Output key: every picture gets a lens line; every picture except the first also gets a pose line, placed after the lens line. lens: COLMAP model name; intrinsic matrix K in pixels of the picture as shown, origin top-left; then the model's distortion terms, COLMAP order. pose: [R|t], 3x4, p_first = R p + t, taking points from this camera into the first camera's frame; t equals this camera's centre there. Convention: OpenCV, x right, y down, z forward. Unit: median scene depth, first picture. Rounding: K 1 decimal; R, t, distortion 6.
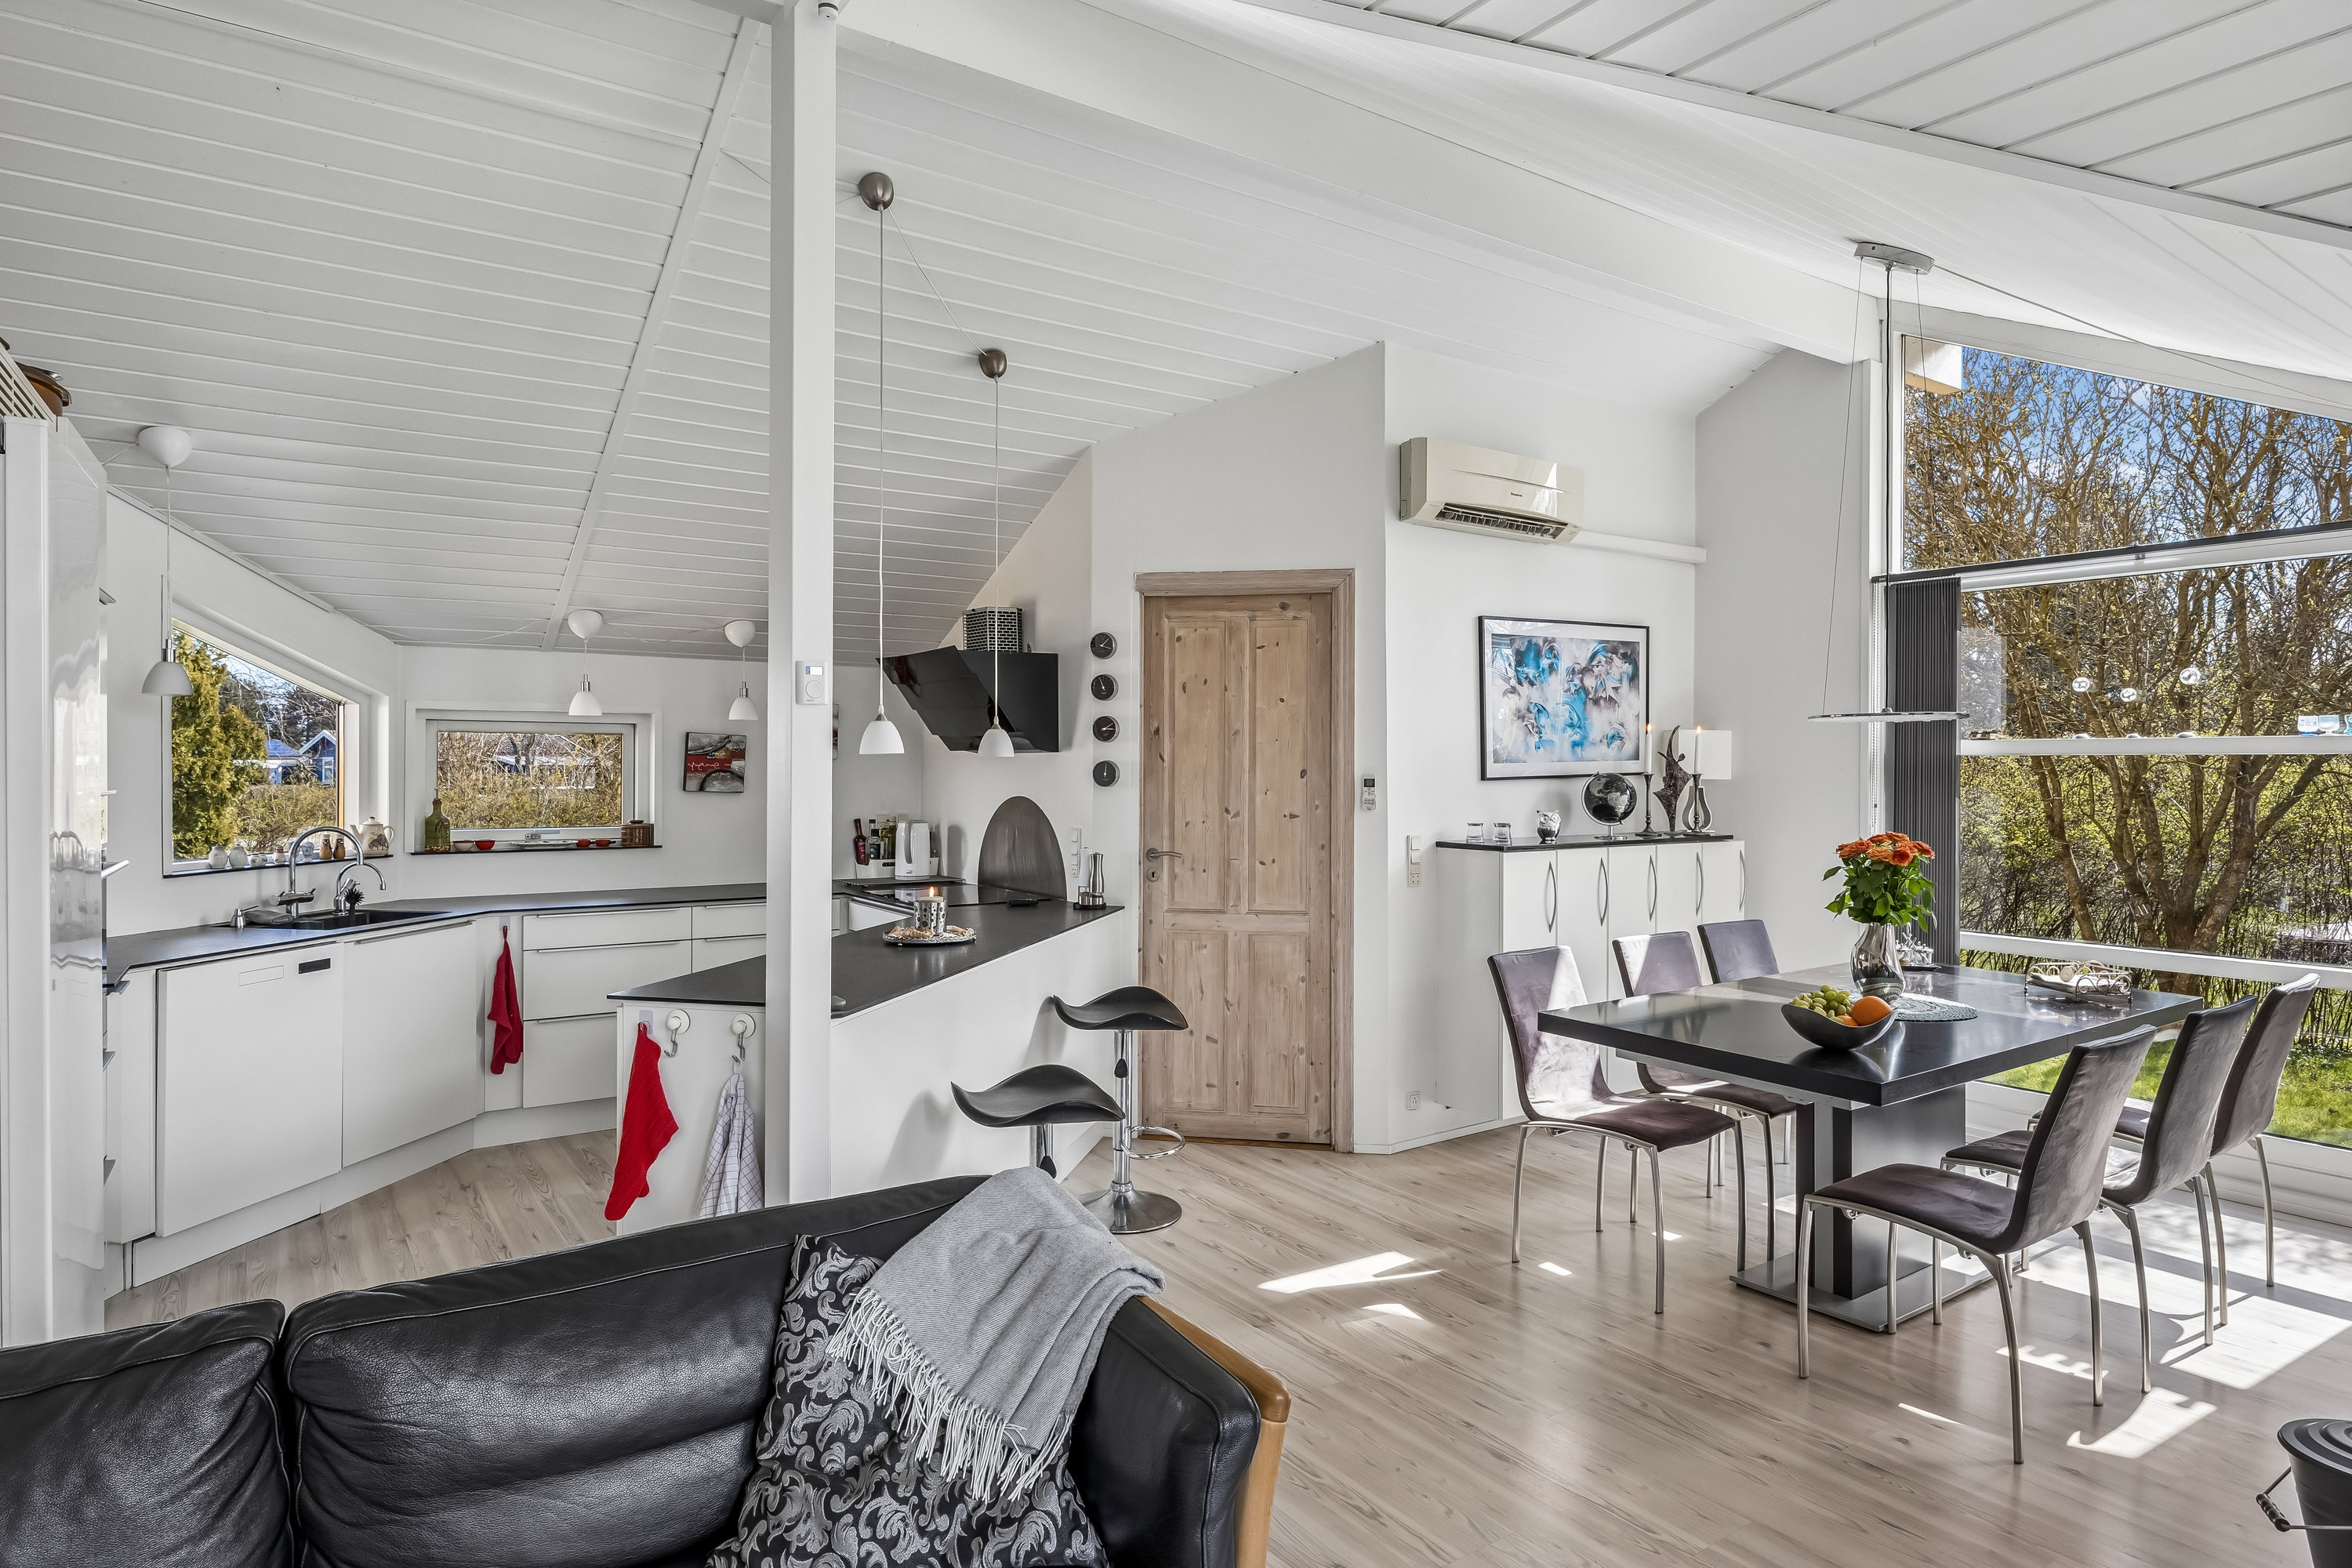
lens RADIAL K [[1320.0, 0, 1174.4], [0, 1320.0, 772.9], [0, 0, 1]] dist [-0.005386, 0.001009]
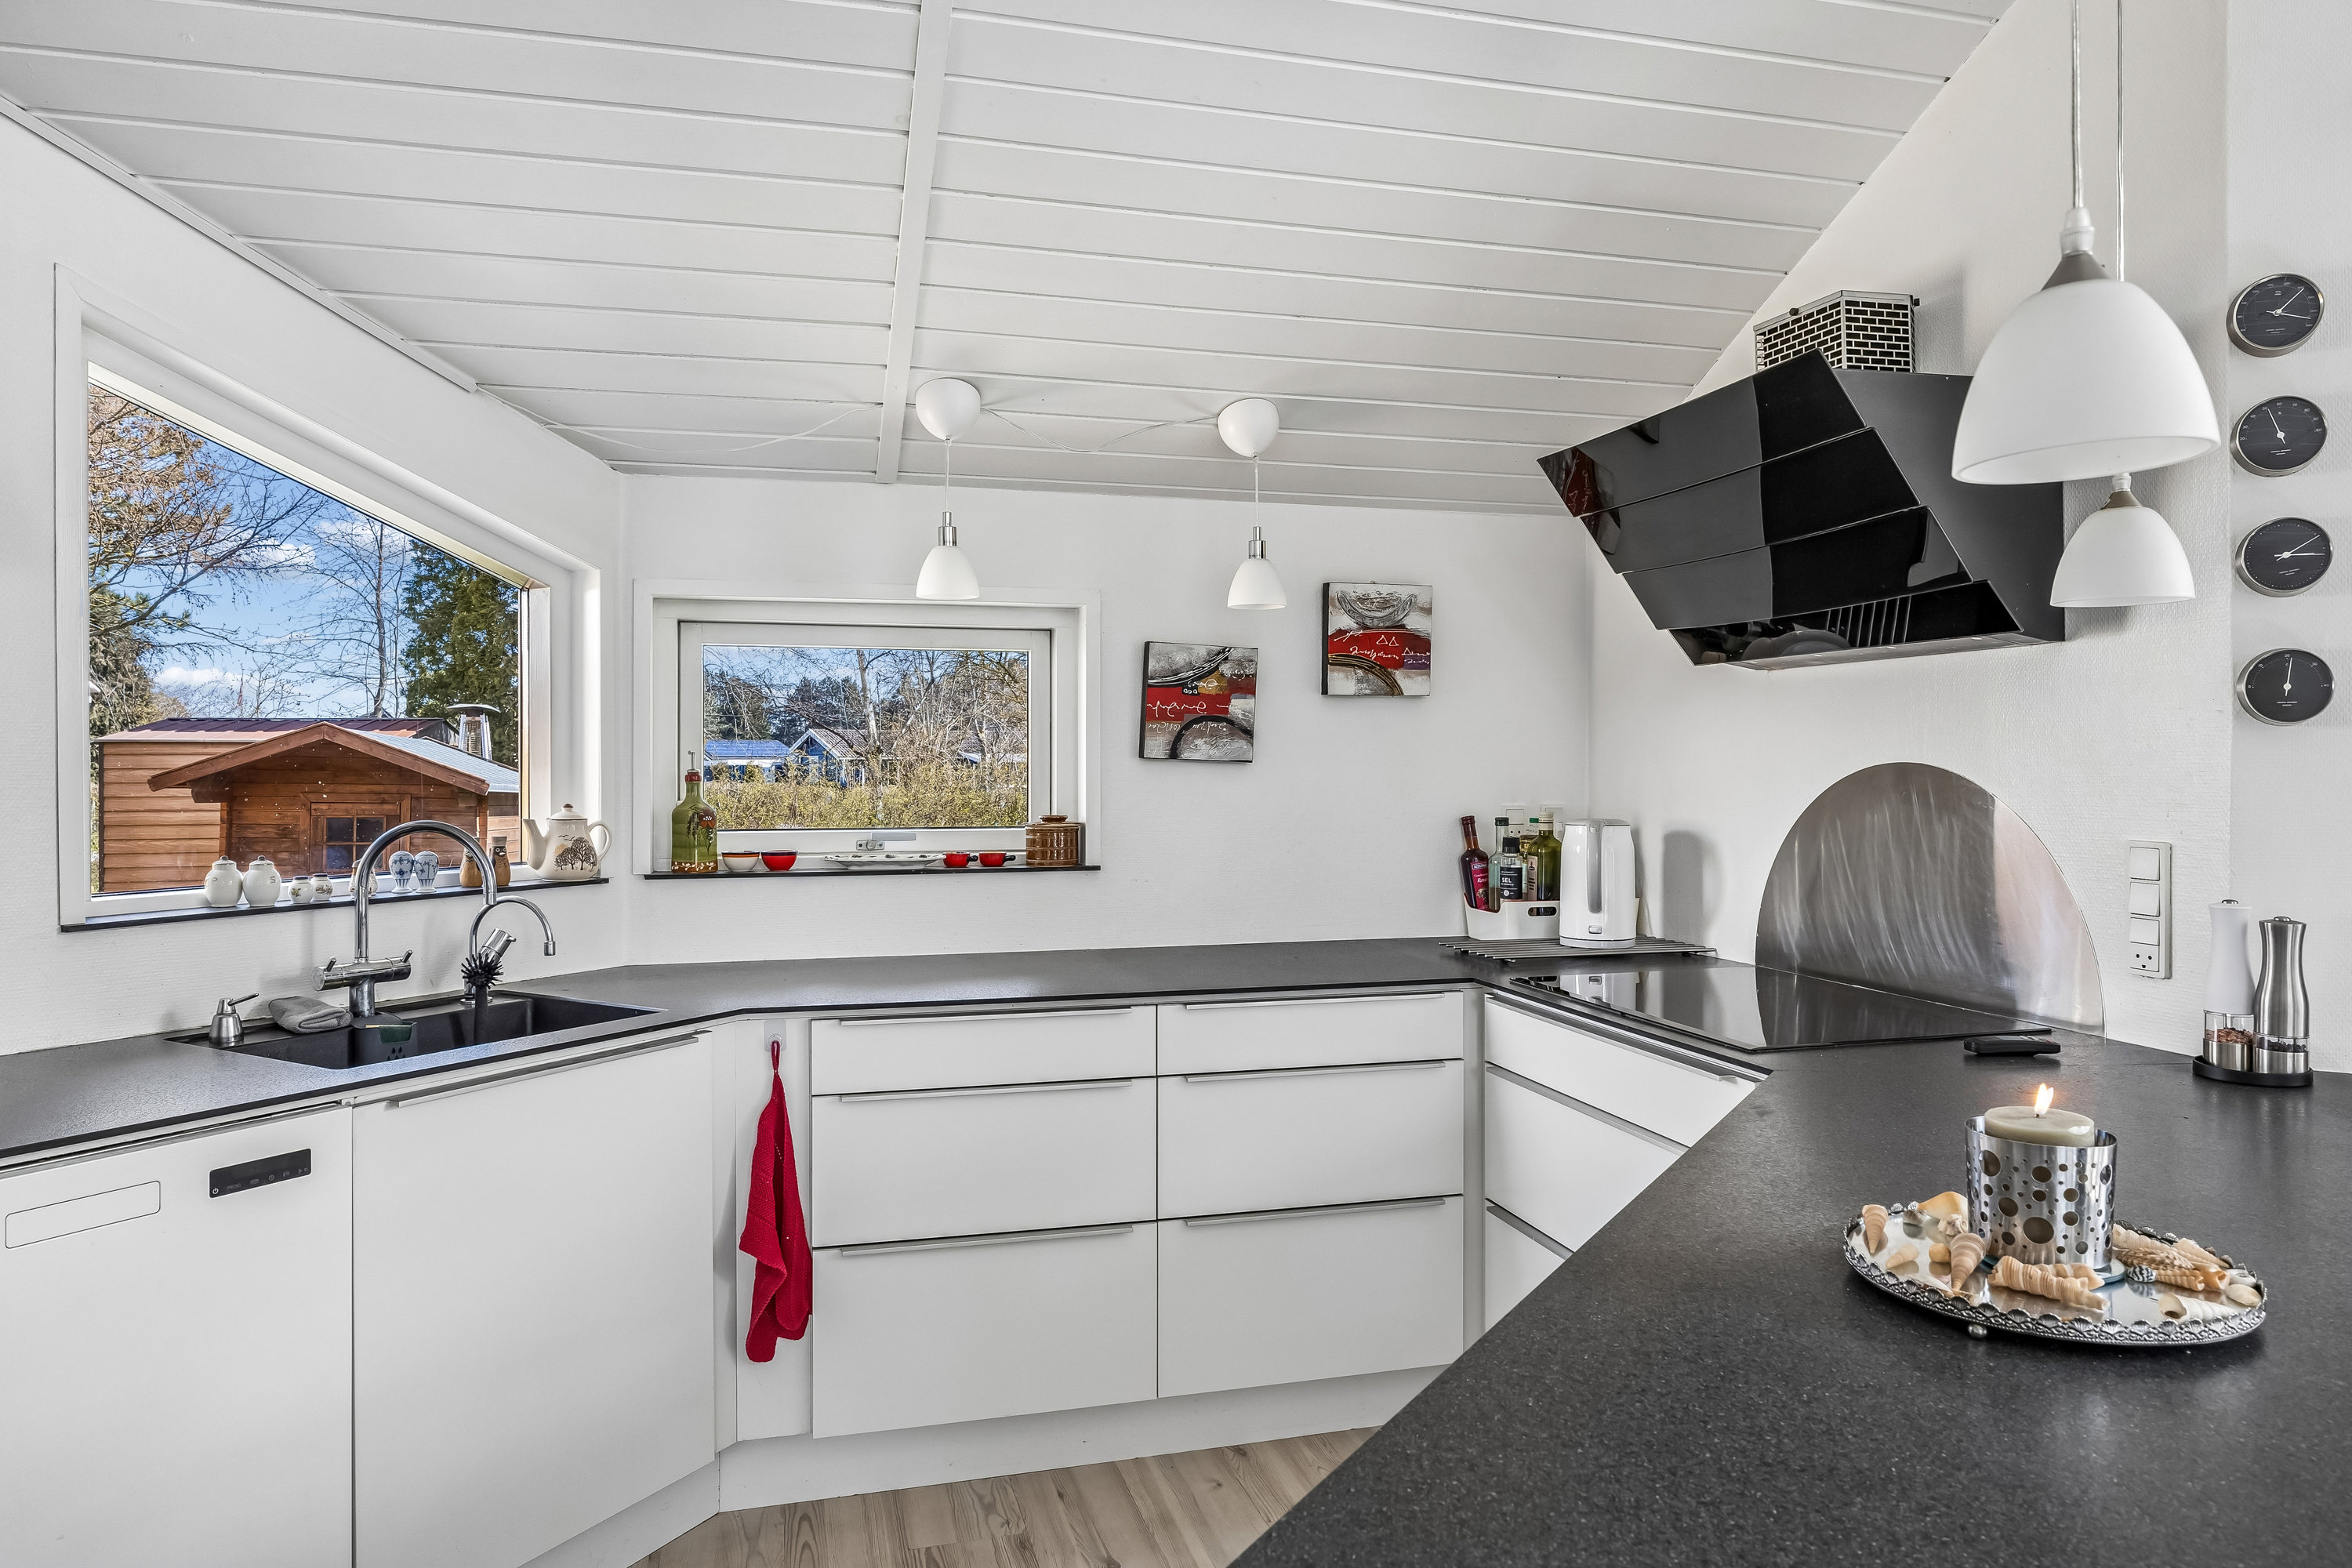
lens RADIAL K [[1474.1, 0, 1167.1], [0, 1474.1, 769.9], [0, 0, 1]] dist [-0.002779, 0.000069]
pose [[0.941700, -0.004404, -0.336424, -0.189456], [0.003955, 0.999990, -0.002018, 0.020967], [0.336429, 0.000570, 0.941709, 0.518341]]
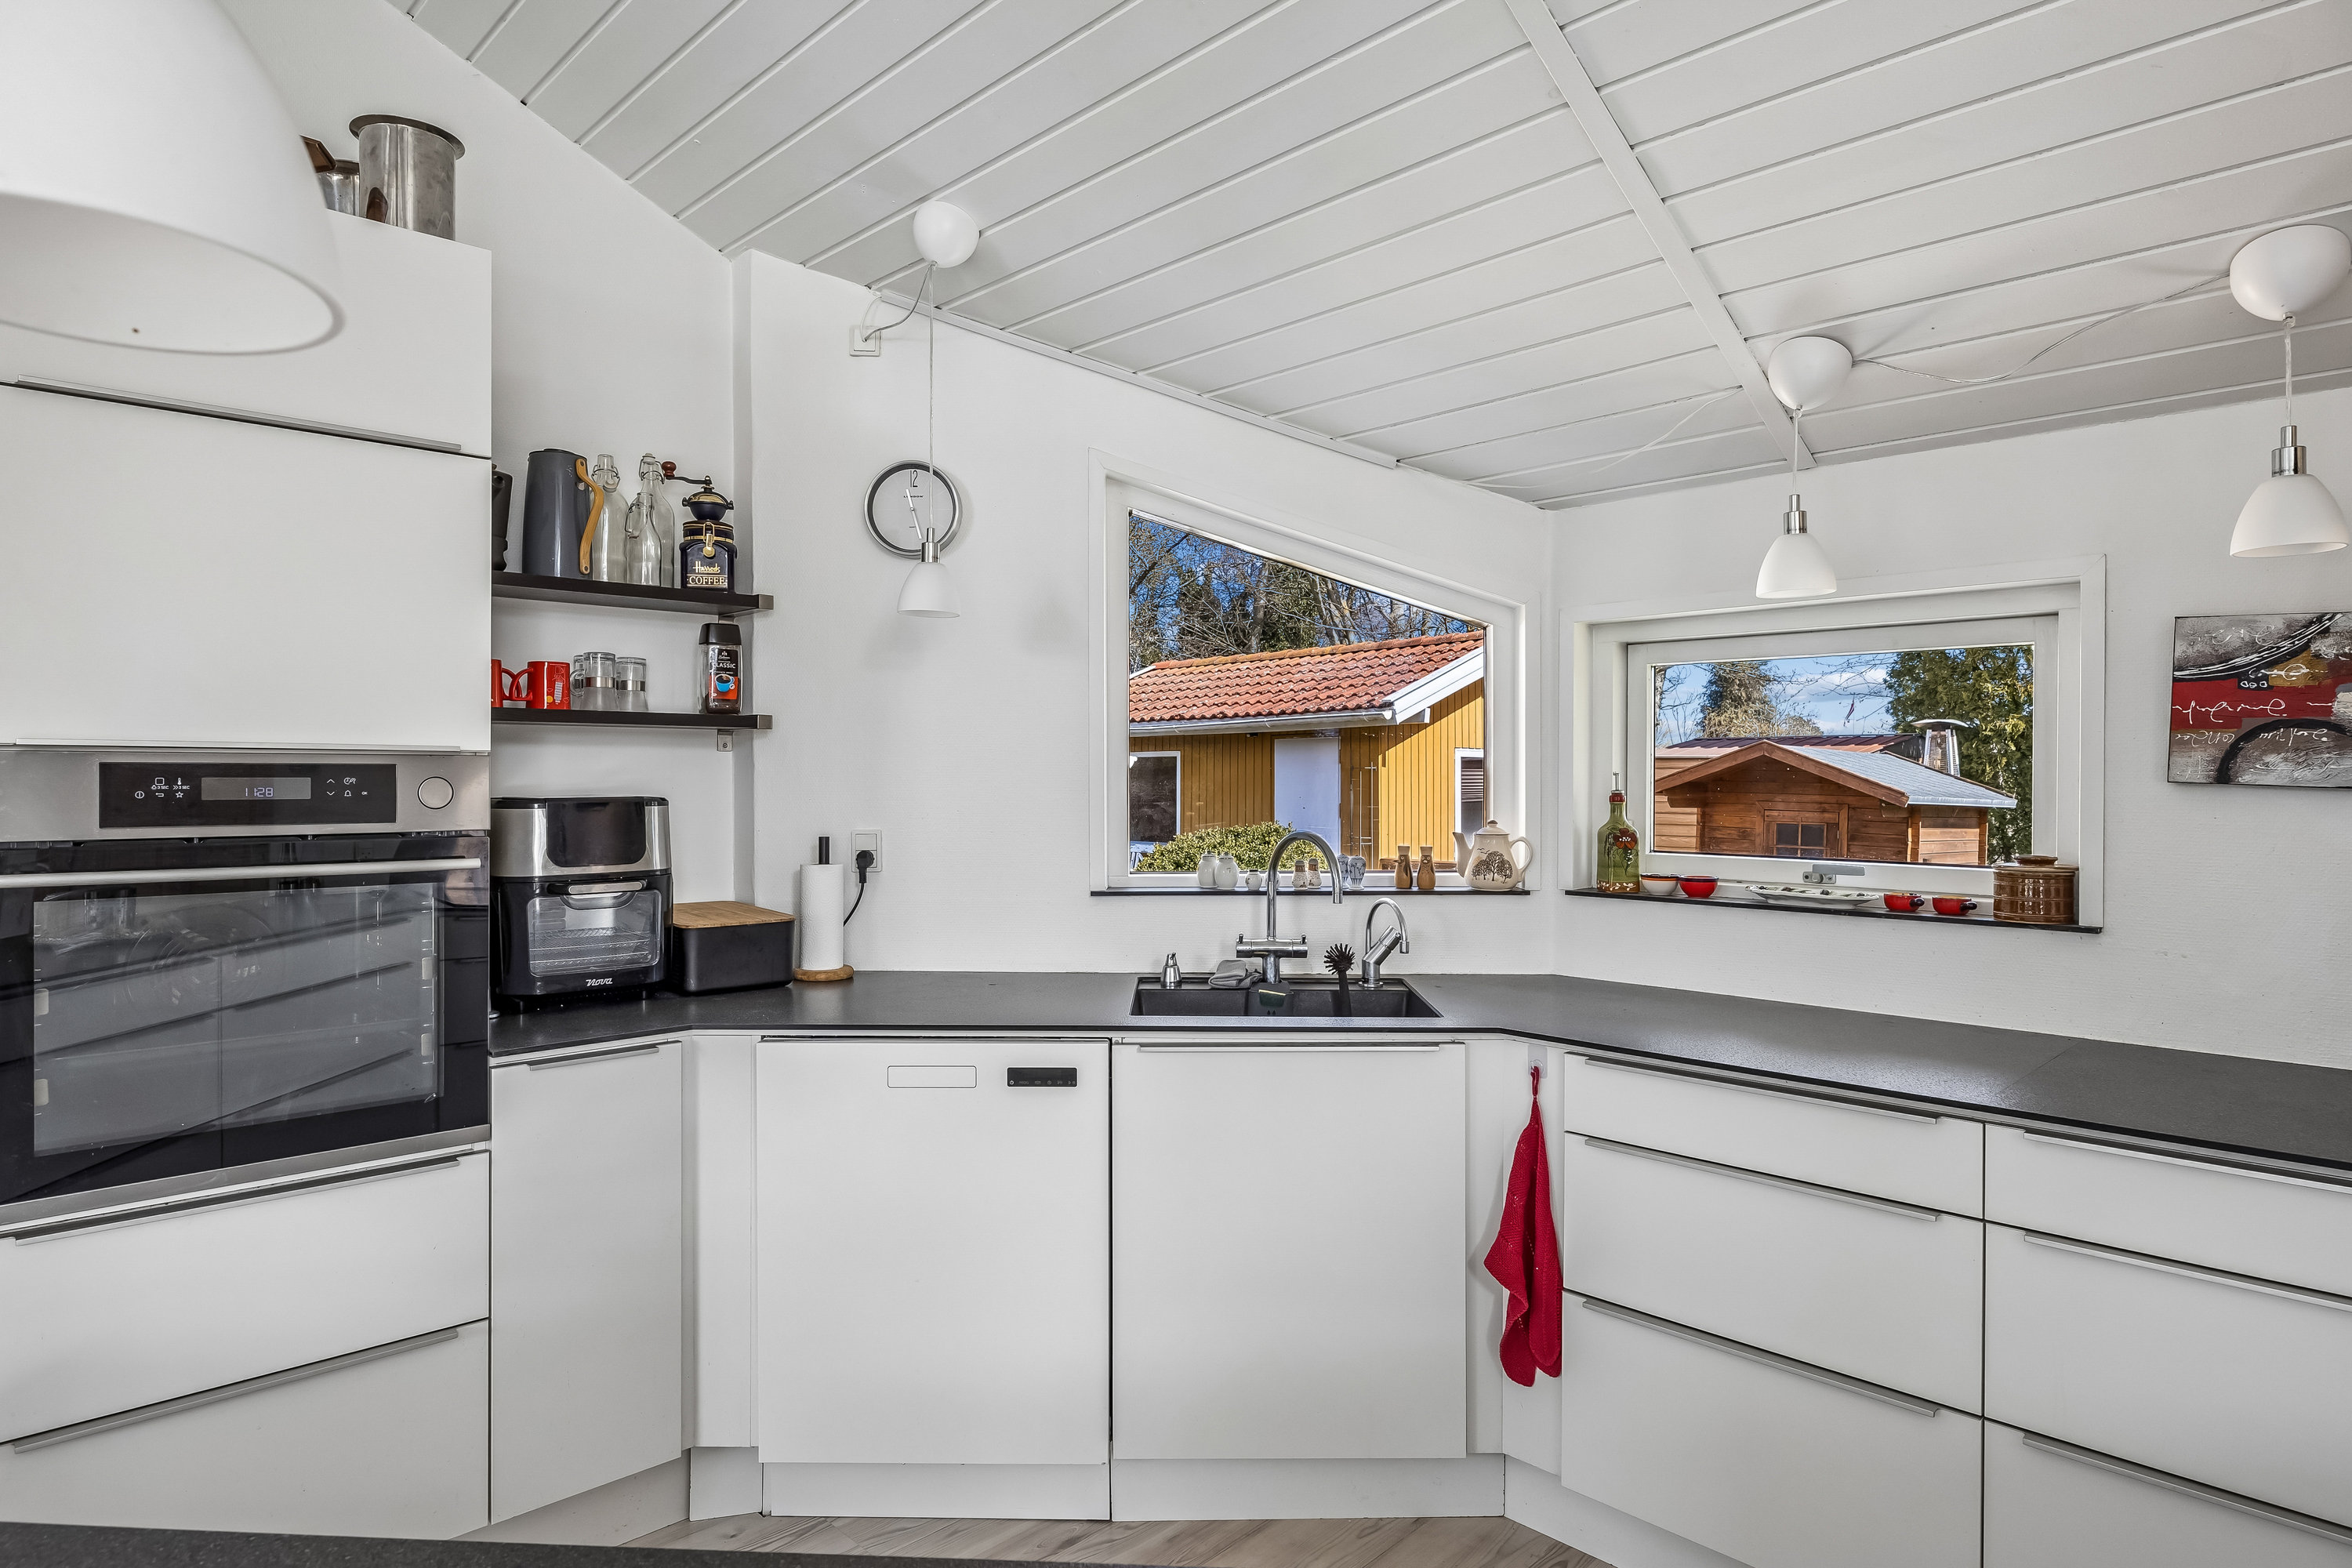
lens RADIAL K [[1320.0, 0, 1164.1], [0, 1320.0, 775.0], [0, 0, 1]] dist [-0.005386, 0.001009]
pose [[0.171739, -0.002856, -0.985138, -0.073384], [-0.006489, 0.999971, -0.004031, 0.016095], [0.985121, 0.007085, 0.171716, 0.734195]]
